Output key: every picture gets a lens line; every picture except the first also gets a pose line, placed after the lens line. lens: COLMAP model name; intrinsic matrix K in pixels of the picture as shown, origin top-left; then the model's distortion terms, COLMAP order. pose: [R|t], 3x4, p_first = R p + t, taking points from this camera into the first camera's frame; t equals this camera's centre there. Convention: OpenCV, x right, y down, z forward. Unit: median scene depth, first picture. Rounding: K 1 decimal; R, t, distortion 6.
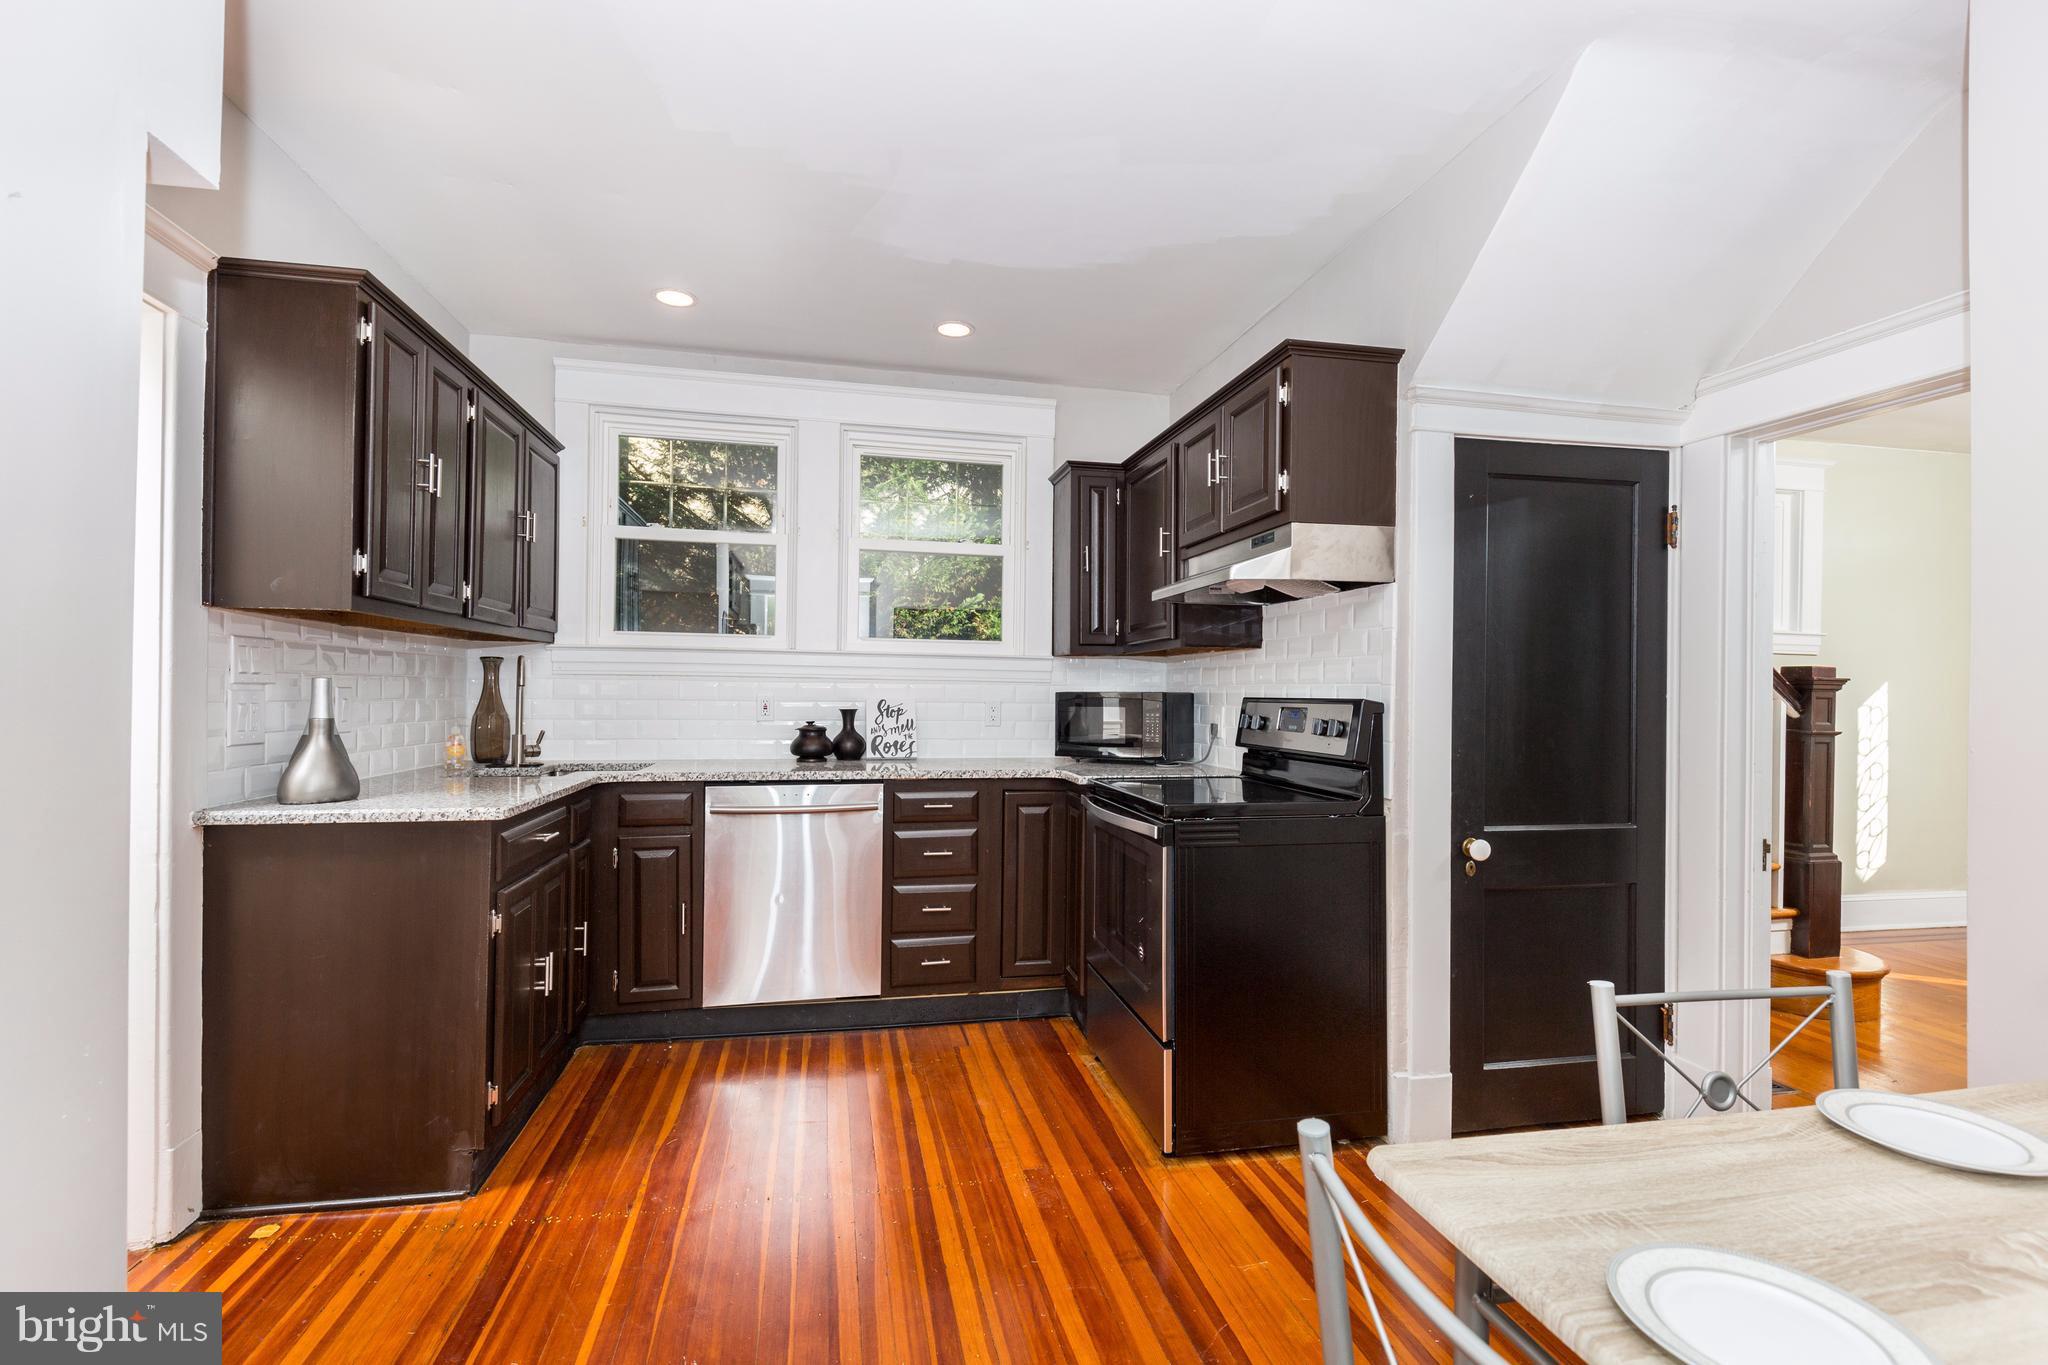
lens RADIAL K [[925.0, 0, 1041.2], [0, 925.0, 684.9], [0, 0, 1]] dist [0.014201, -0.000781]
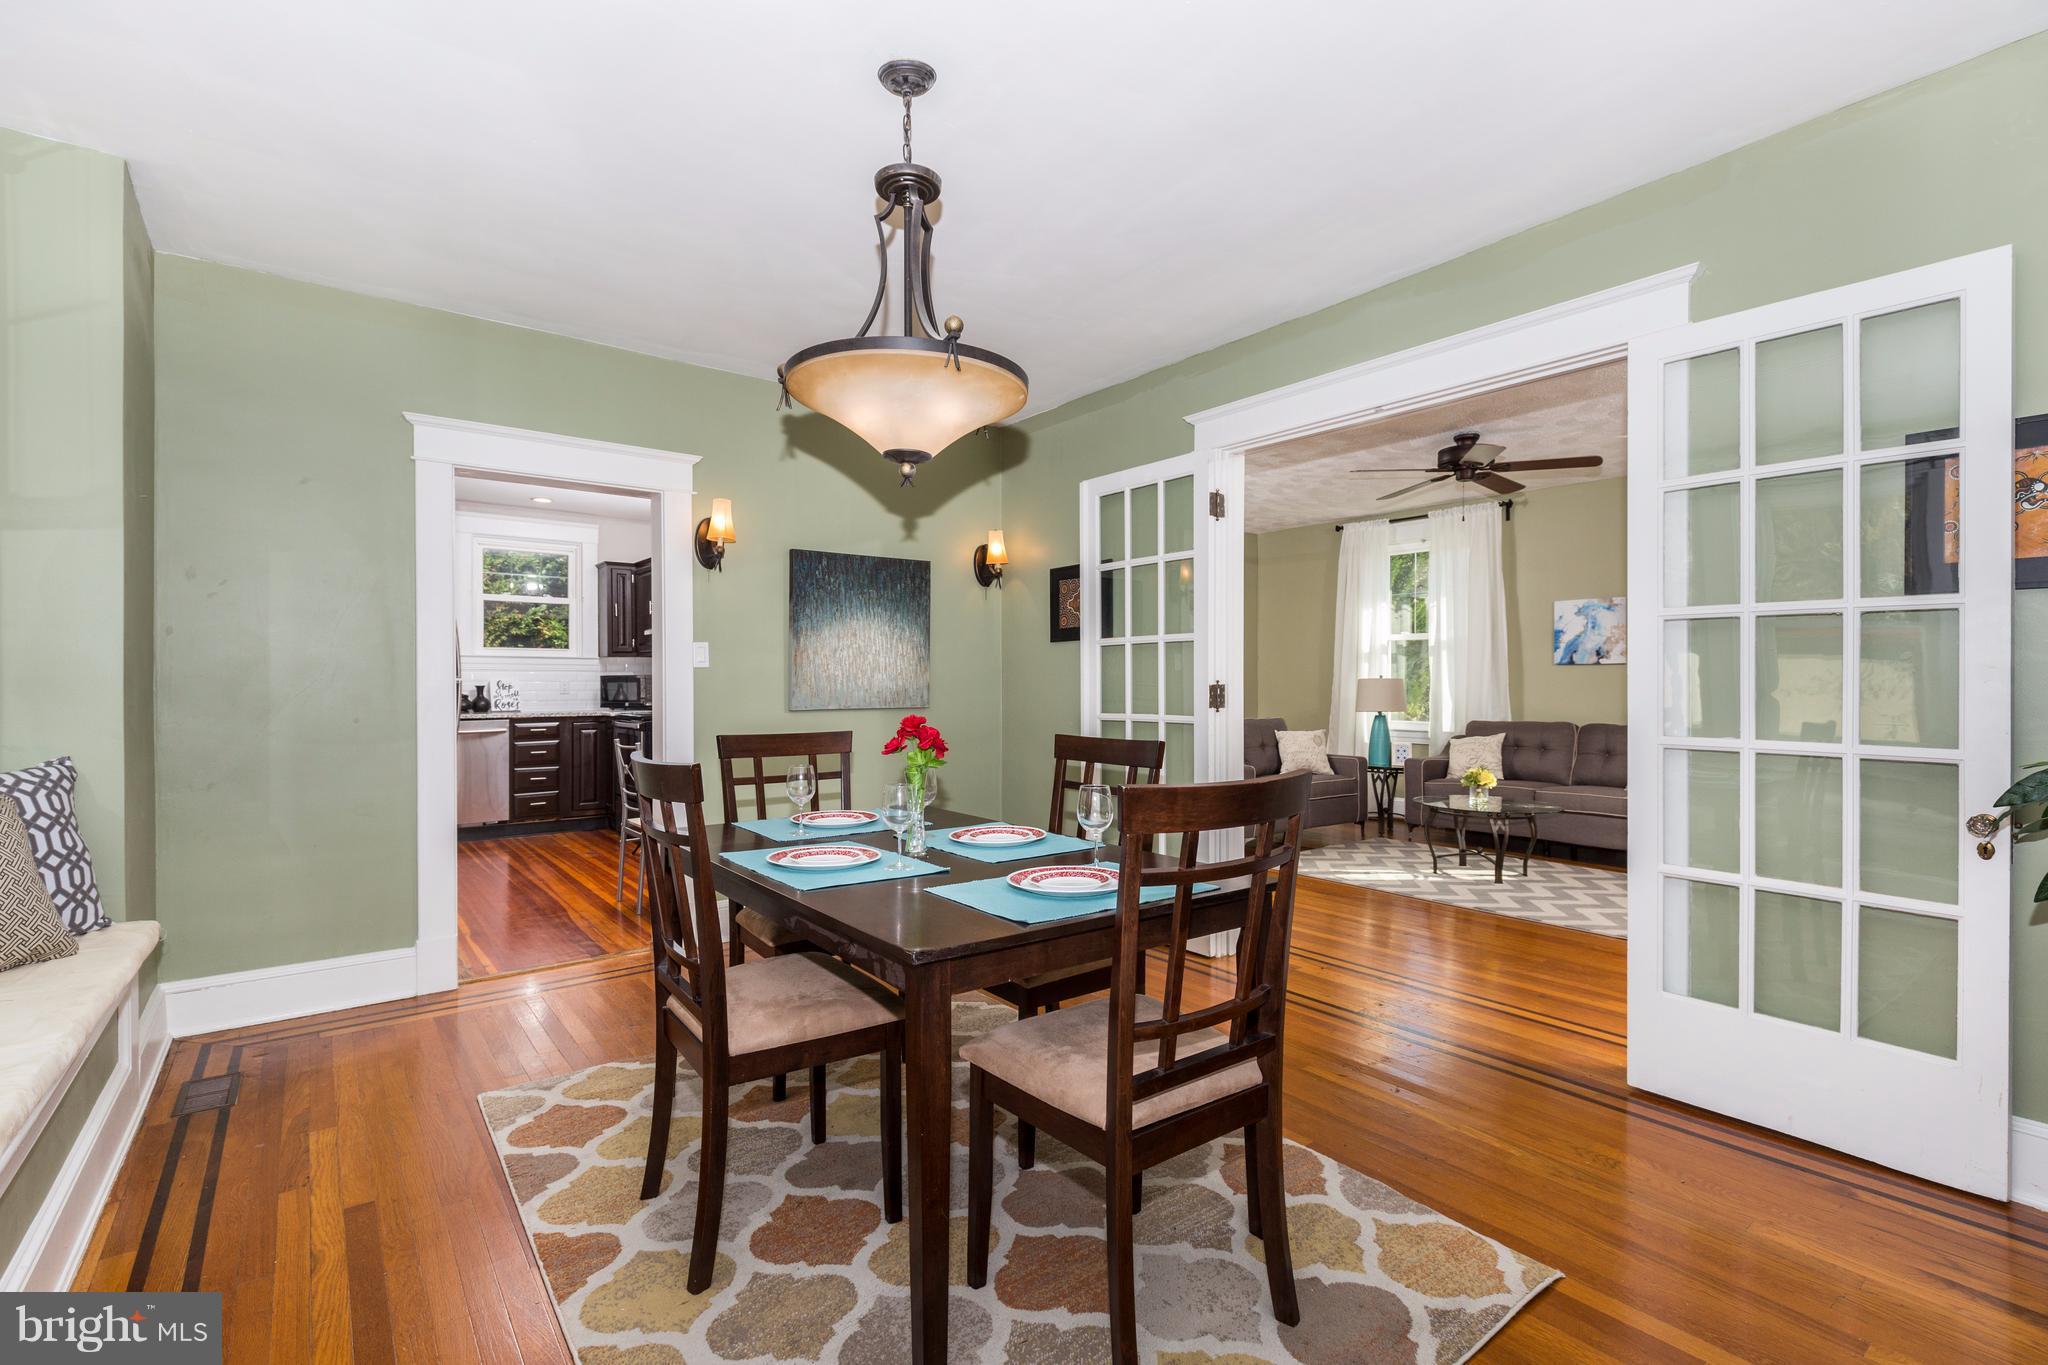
lens RADIAL K [[925.0, 0, 1034.7], [0, 925.0, 686.5], [0, 0, 1]] dist [0.014201, -0.000781]
pose [[0.906799, -0.014401, 0.421316, 0.021474], [0.008521, 0.999838, 0.015835, 0.007801], [-0.421476, -0.010769, 0.906776, -1.242228]]
